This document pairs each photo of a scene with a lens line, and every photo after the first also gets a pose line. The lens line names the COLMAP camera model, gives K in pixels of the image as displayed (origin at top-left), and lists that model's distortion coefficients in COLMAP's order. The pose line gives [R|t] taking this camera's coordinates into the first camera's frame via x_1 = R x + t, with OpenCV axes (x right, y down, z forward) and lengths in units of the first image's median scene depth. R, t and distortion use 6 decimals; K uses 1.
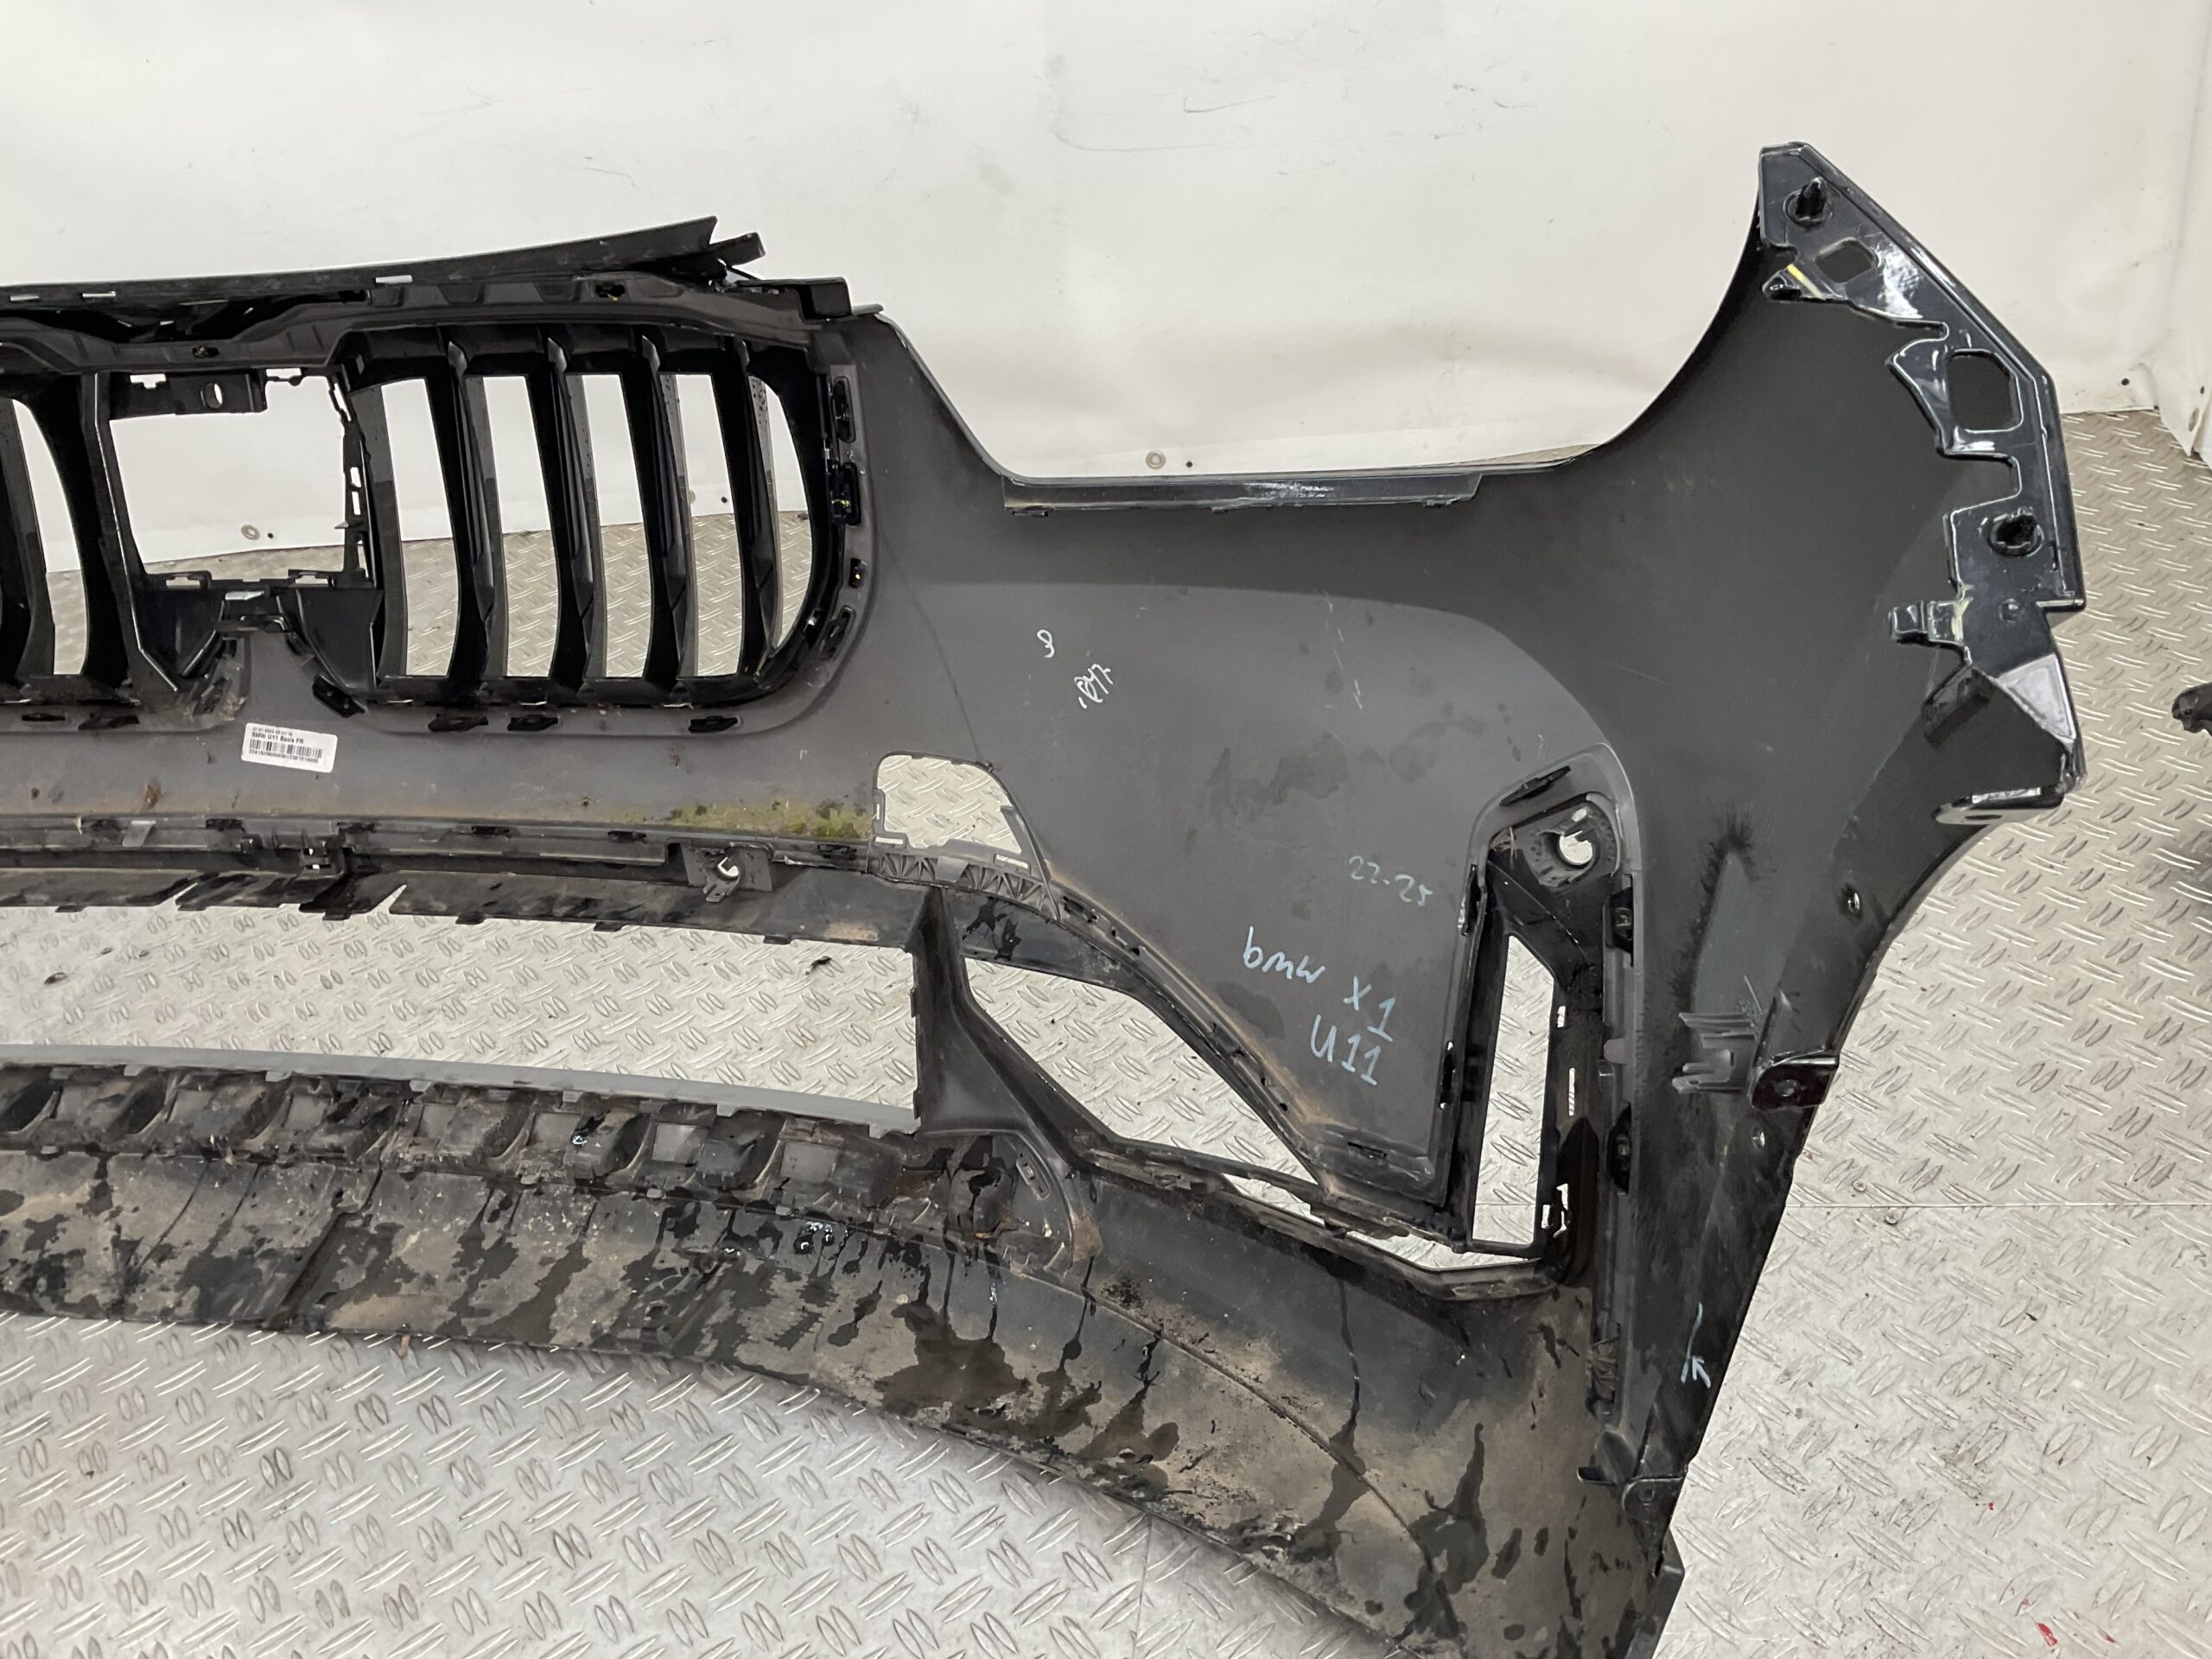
lens RADIAL K [[1873.5, 0, 1097.5], [0, 1873.5, 785.0], [0, 0, 1]] dist [0.089438, -0.175535]
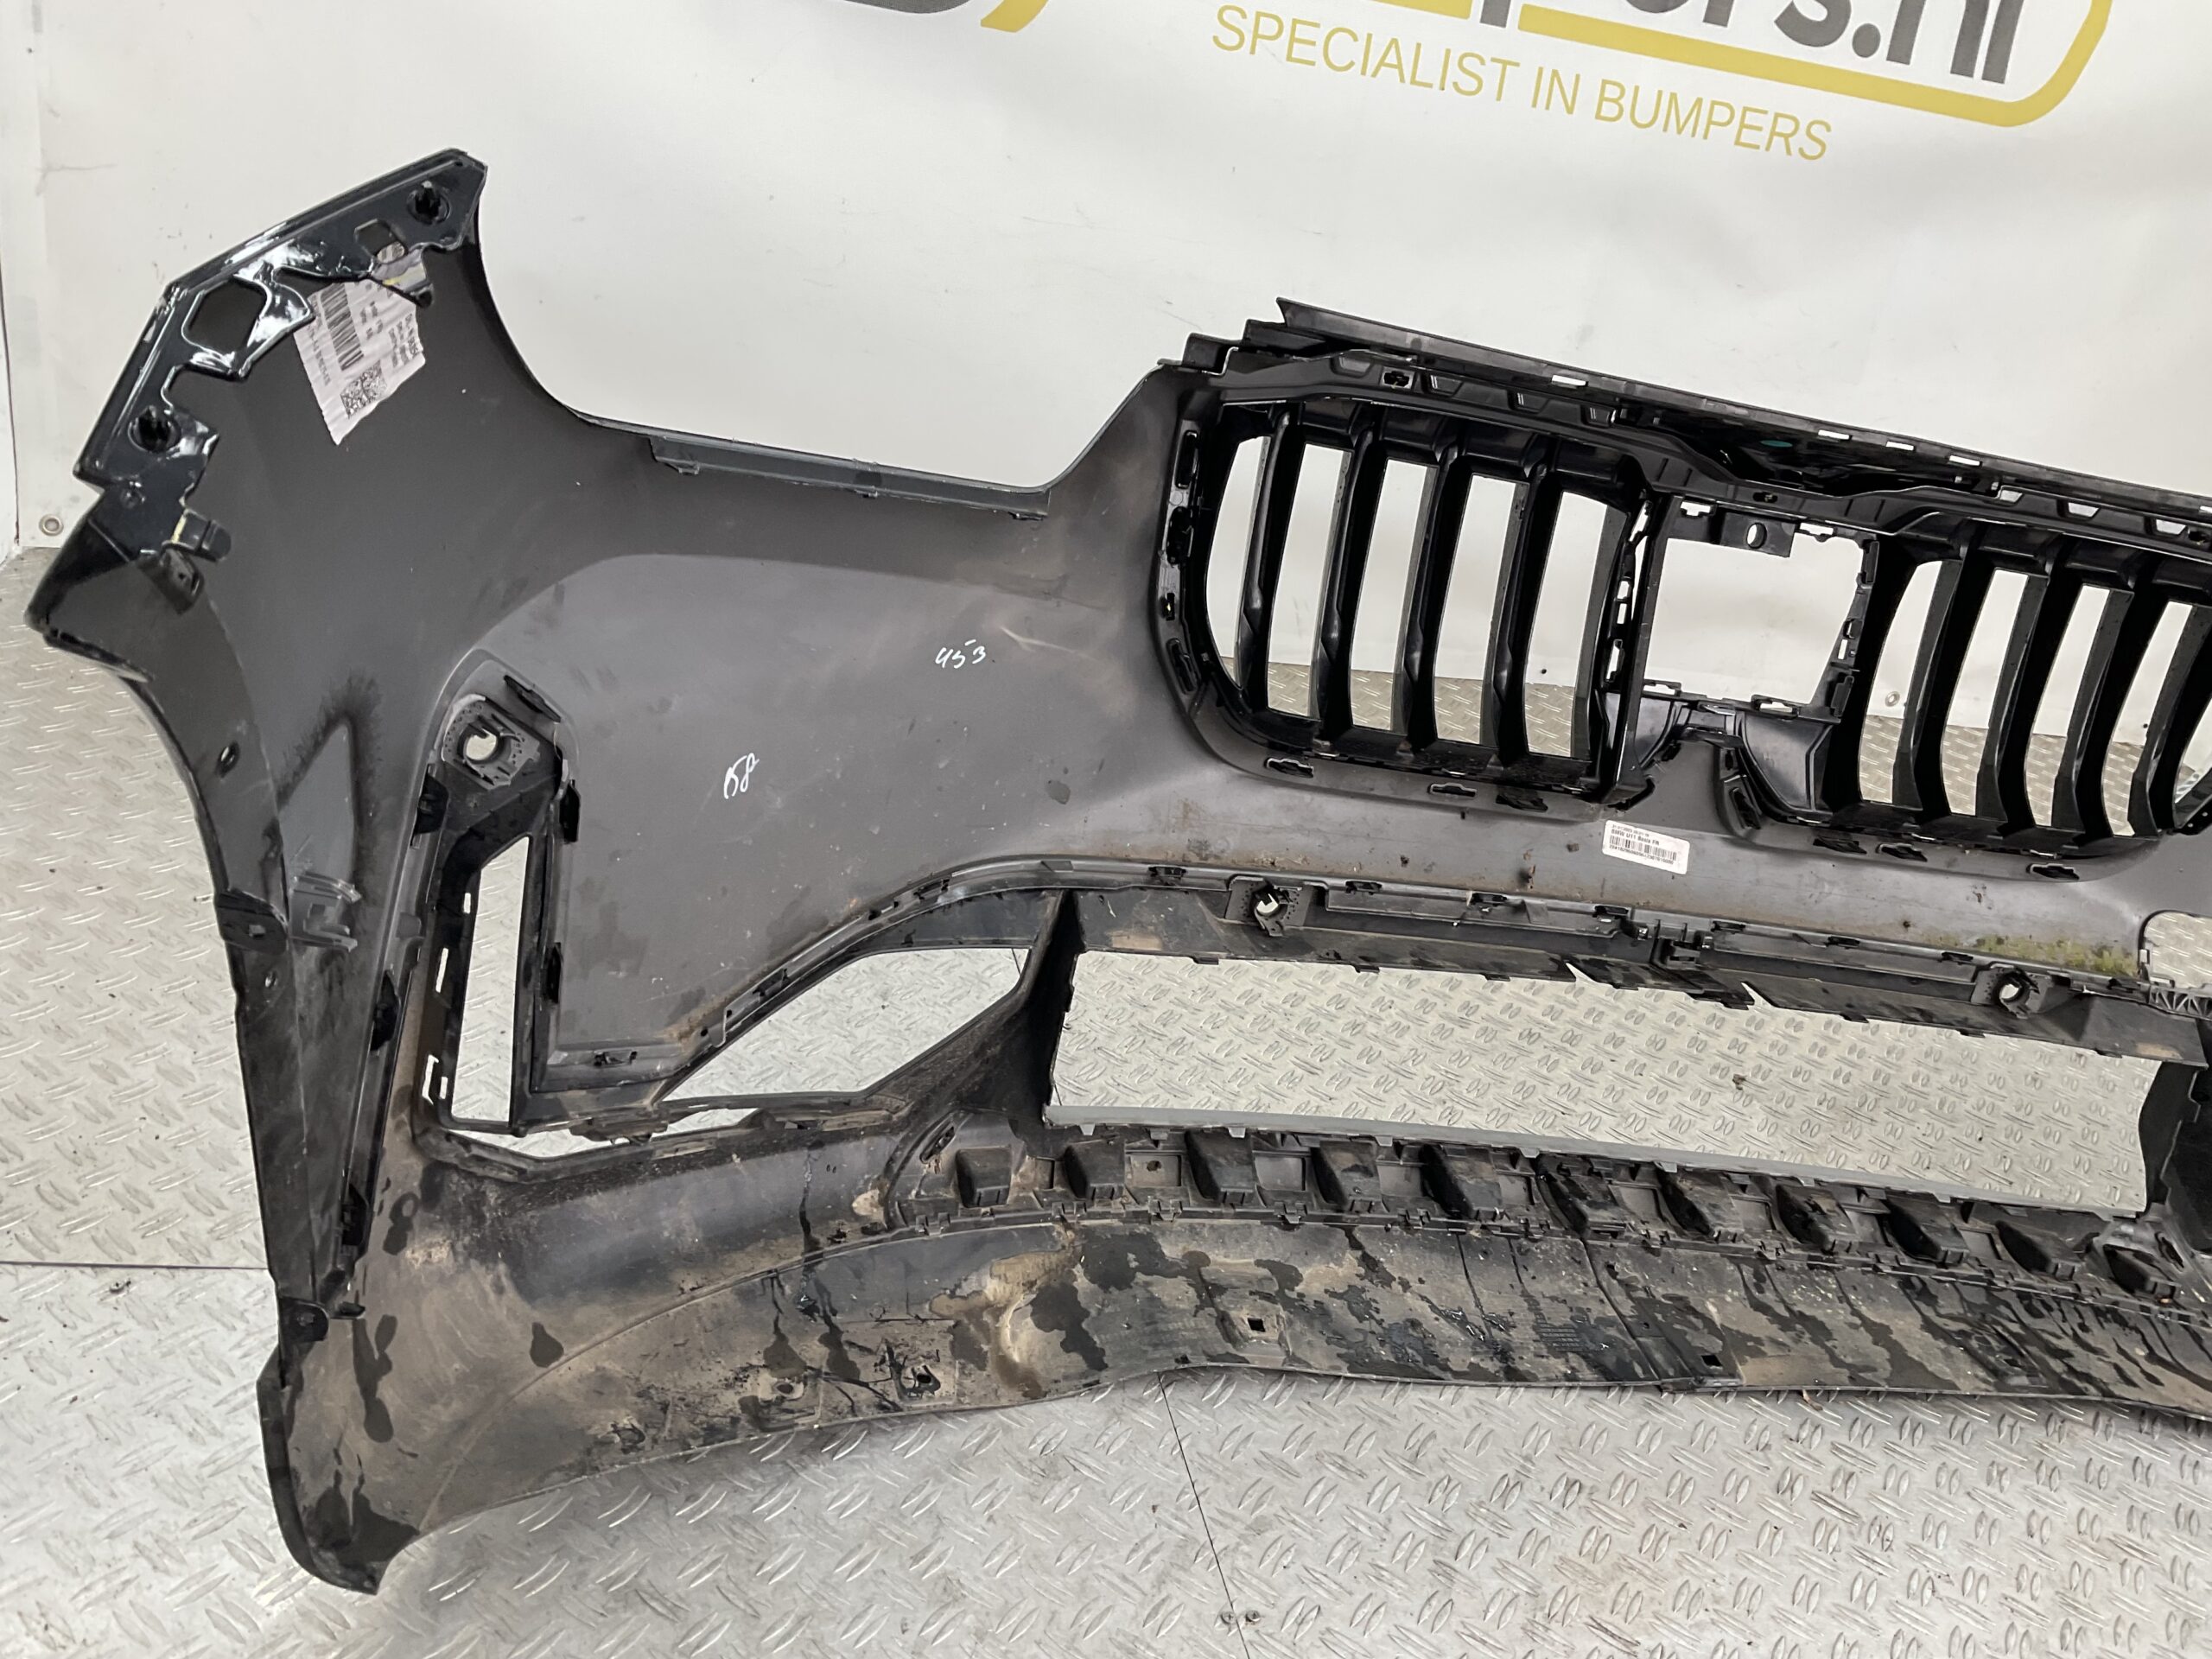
lens RADIAL K [[1840.4, 0, 1114.2], [0, 1840.4, 779.8], [0, 0, 1]] dist [0.127297, -0.265395]
pose [[0.884653, 0.130437, 0.447632, -1.235405], [-0.085590, 0.989187, -0.119092, 0.099935], [-0.458326, 0.067042, 0.886252, 0.190596]]
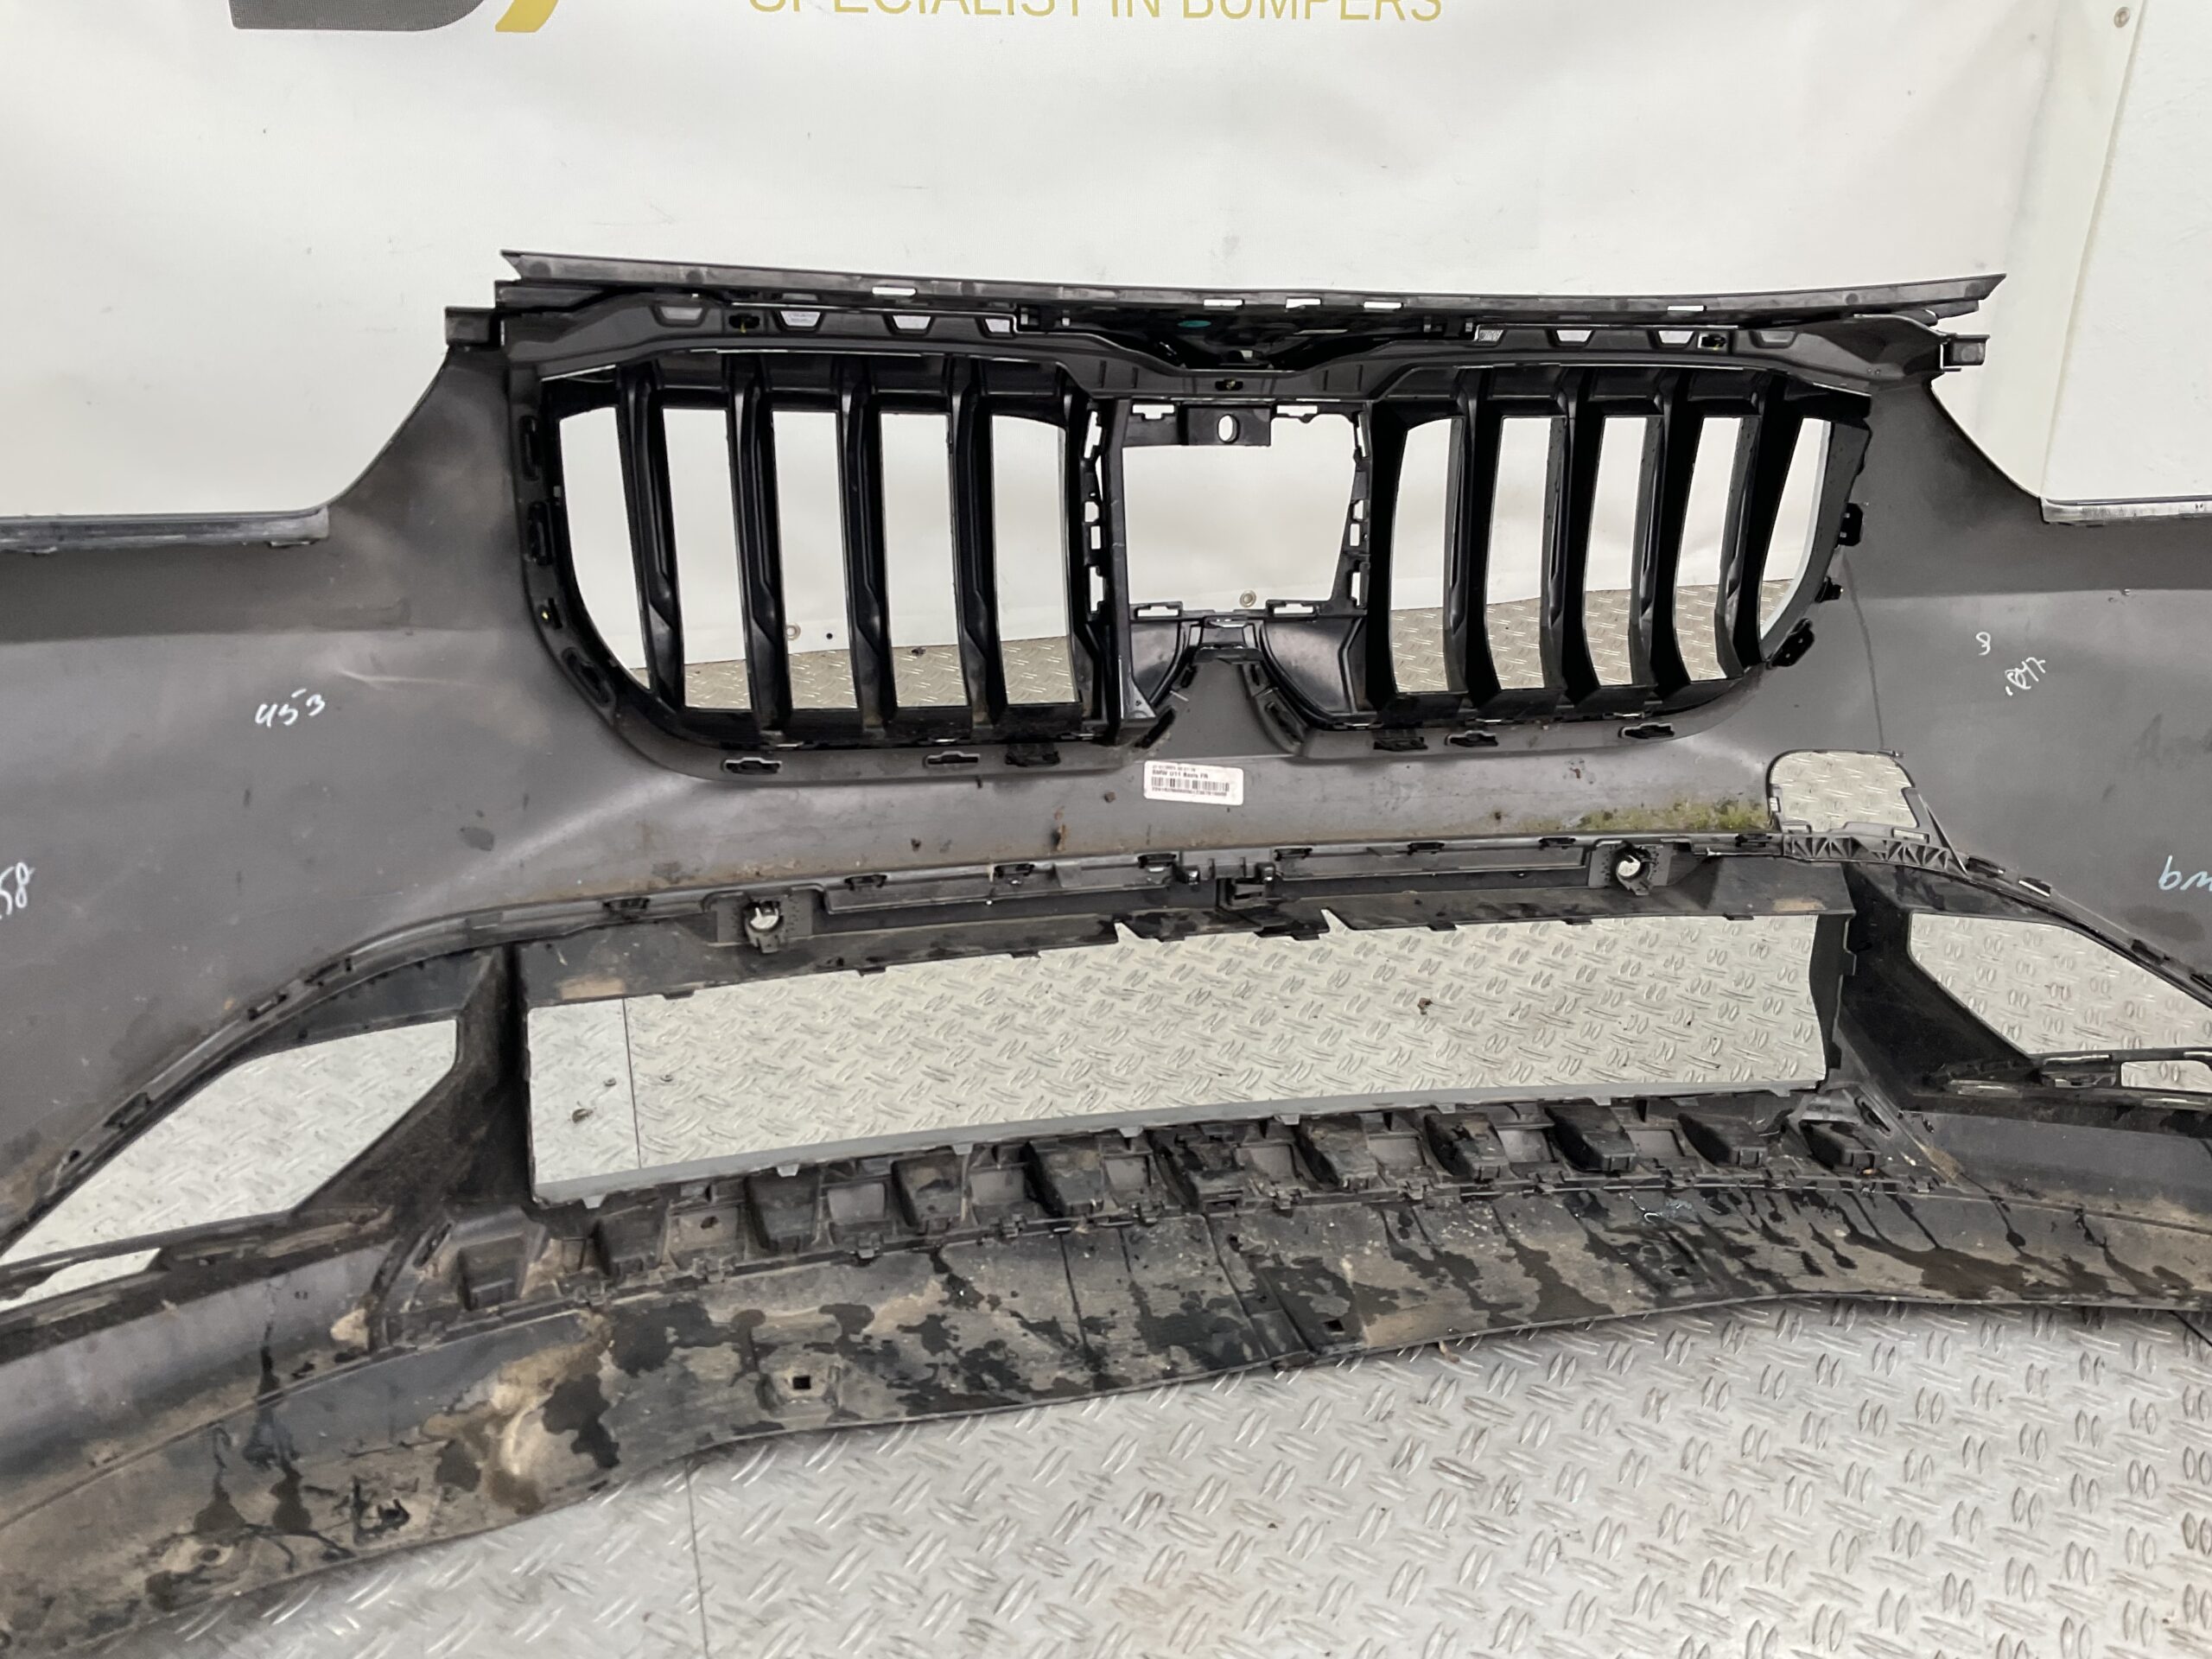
lens RADIAL K [[1840.4, 0, 1114.2], [0, 1840.4, 779.8], [0, 0, 1]] dist [0.127297, -0.265395]
pose [[0.895660, -0.024576, 0.444059, -0.937972], [0.084390, 0.989724, -0.115437, 0.091970], [-0.436659, 0.140866, 0.888530, 0.149792]]
